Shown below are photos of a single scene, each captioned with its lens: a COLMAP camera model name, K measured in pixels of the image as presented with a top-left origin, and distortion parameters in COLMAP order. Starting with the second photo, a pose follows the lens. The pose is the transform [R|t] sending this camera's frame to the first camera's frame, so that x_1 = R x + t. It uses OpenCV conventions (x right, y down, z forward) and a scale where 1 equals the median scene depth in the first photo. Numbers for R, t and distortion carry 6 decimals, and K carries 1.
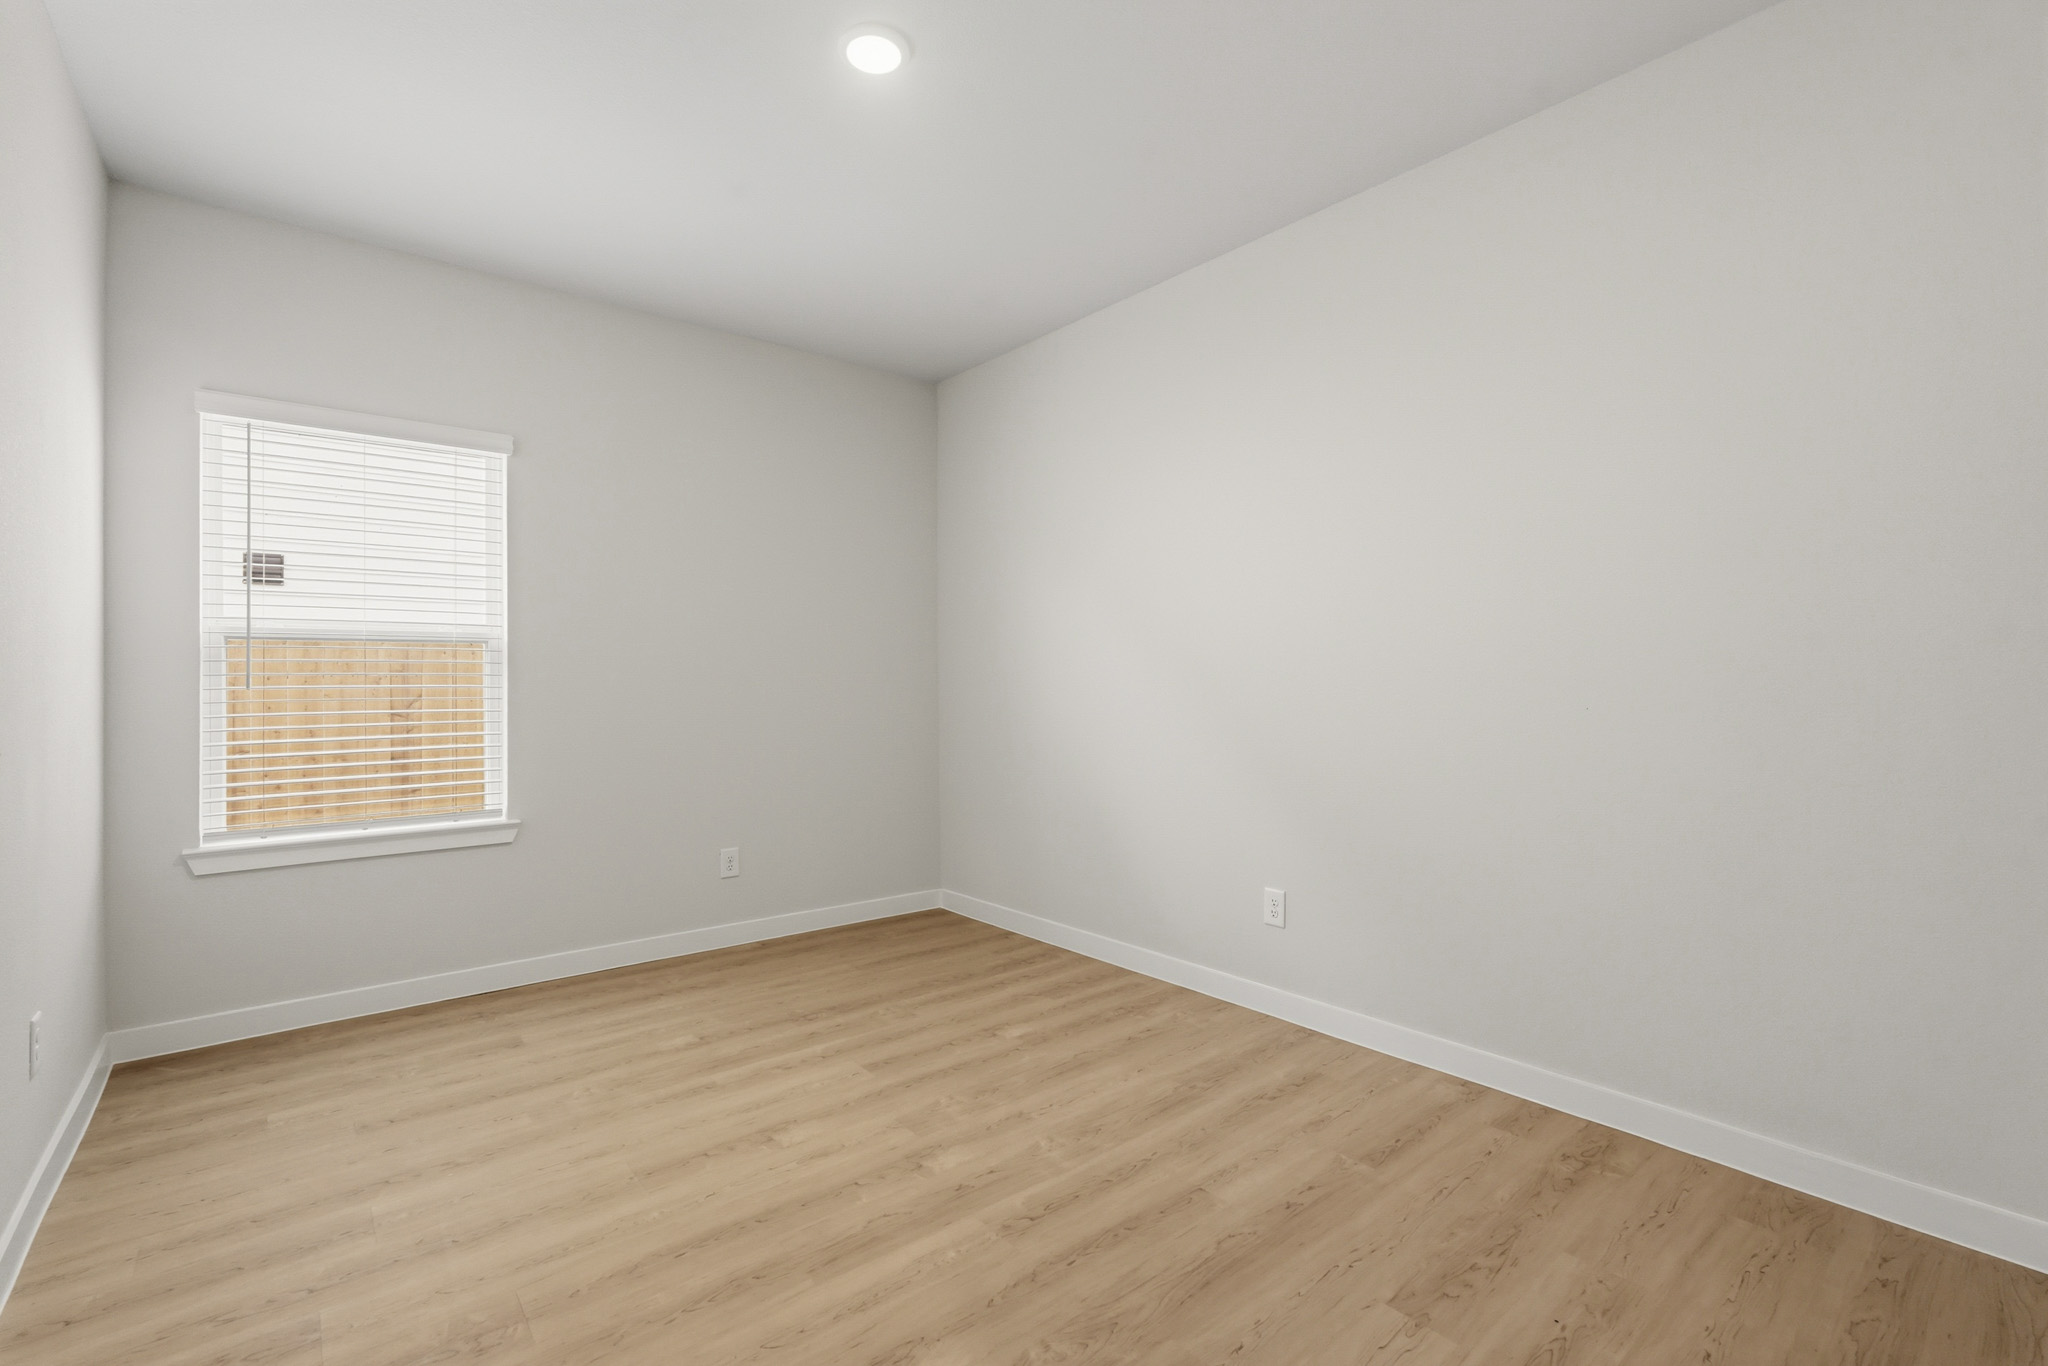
lens RADIAL K [[906.2, 0, 1021.1], [0, 906.2, 668.5], [0, 0, 1]] dist [-0.021493, 0.010306]
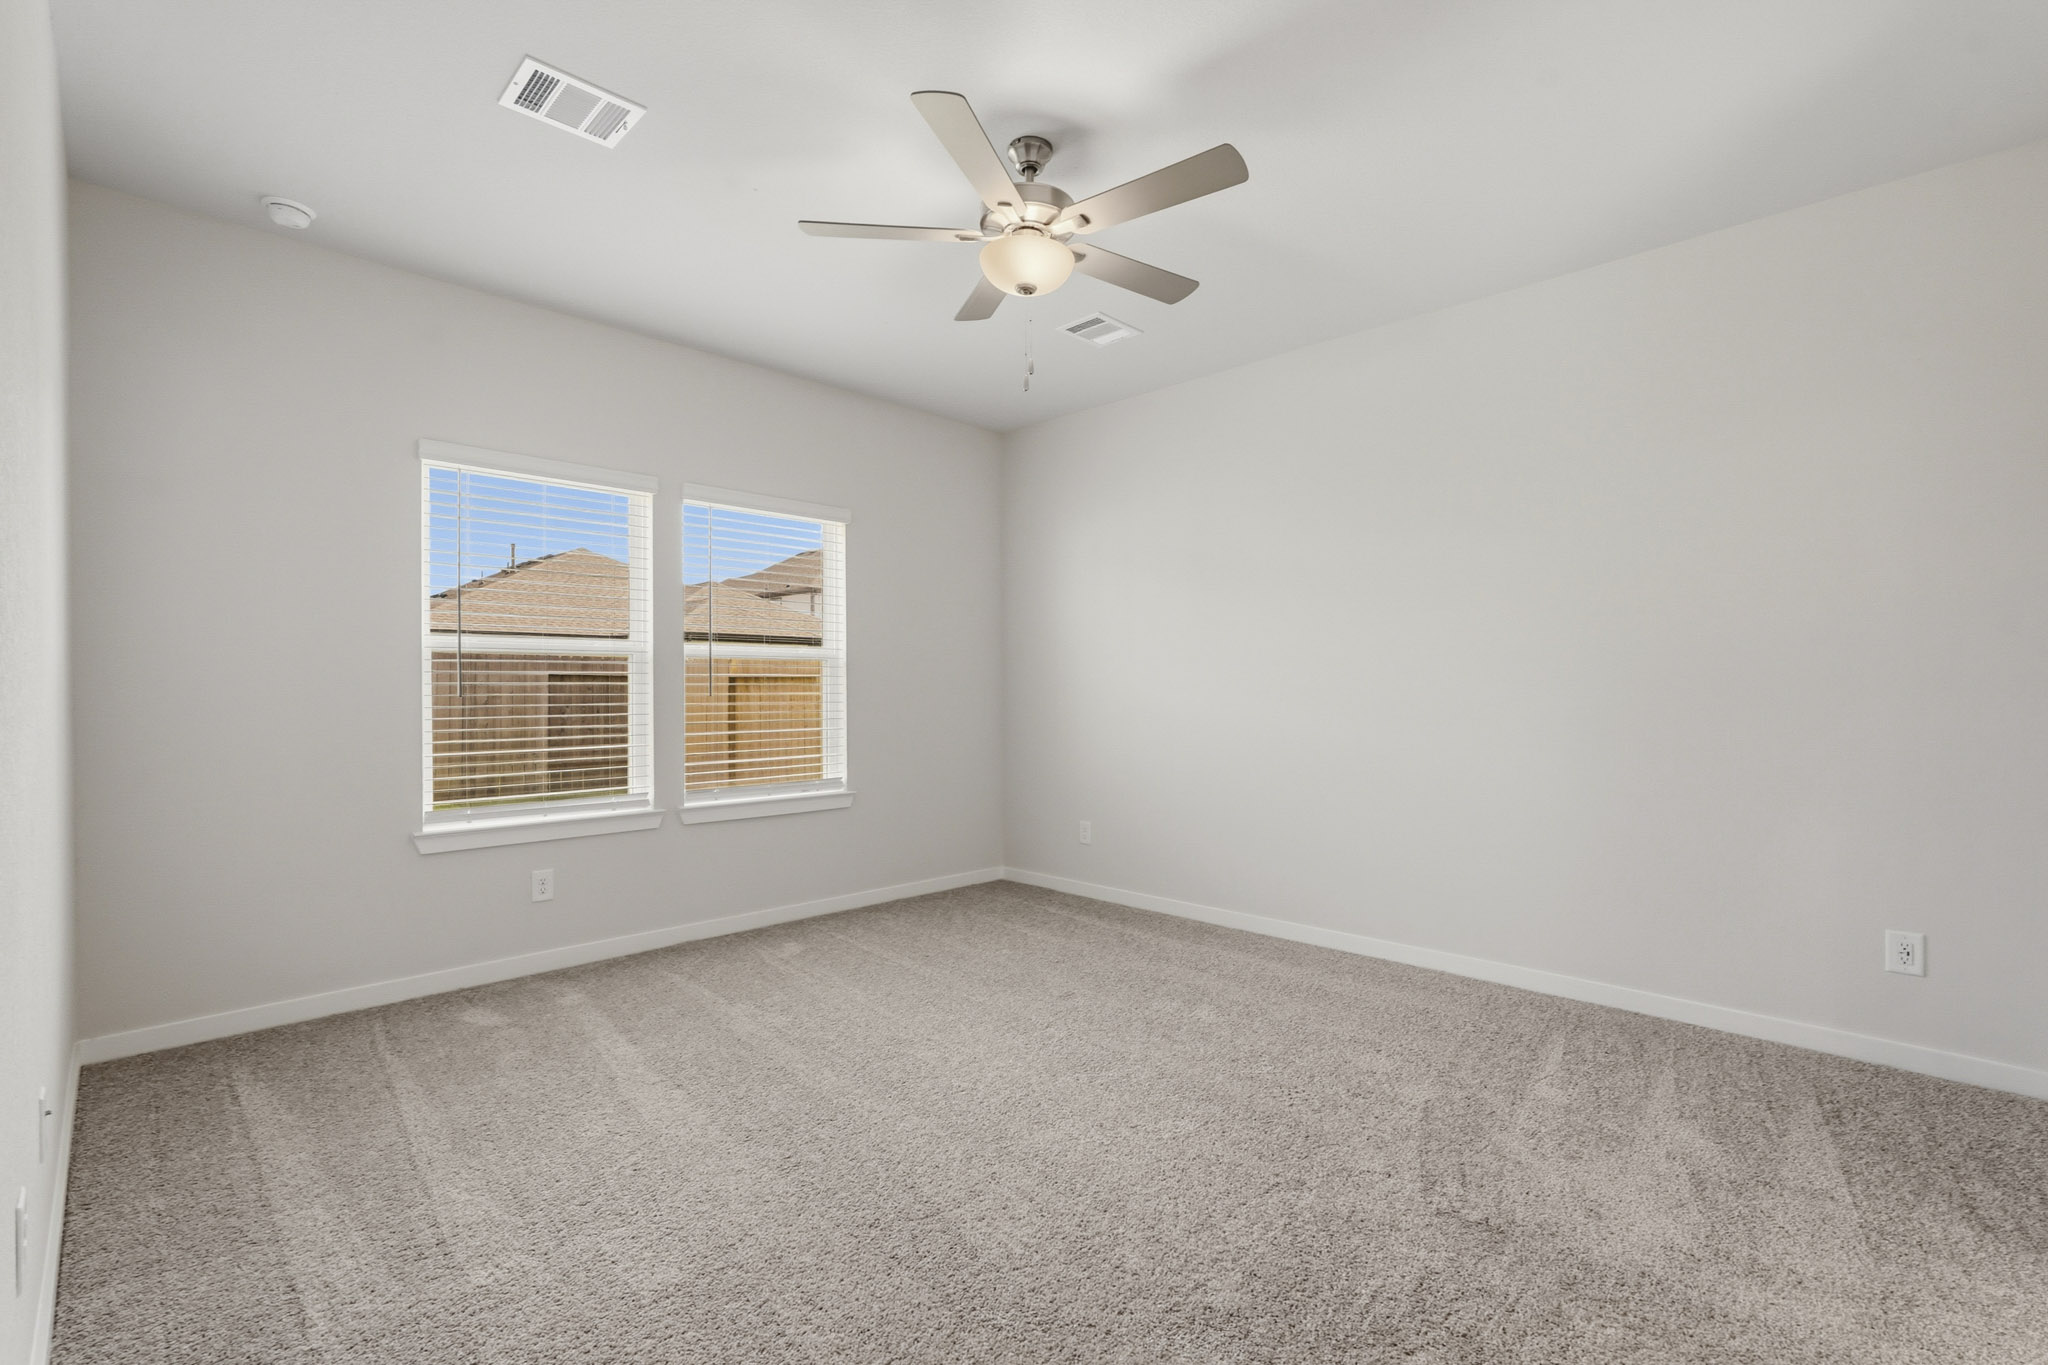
lens RADIAL K [[899.0, 0, 1017.9], [0, 899.0, 685.6], [0, 0, 1]] dist [-0.020863, 0.008917]
pose [[0.993213, 0.007057, 0.116095, -0.277548], [-0.007867, 0.999948, 0.006518, -0.002472], [-0.116043, -0.007387, 0.993217, -0.234122]]
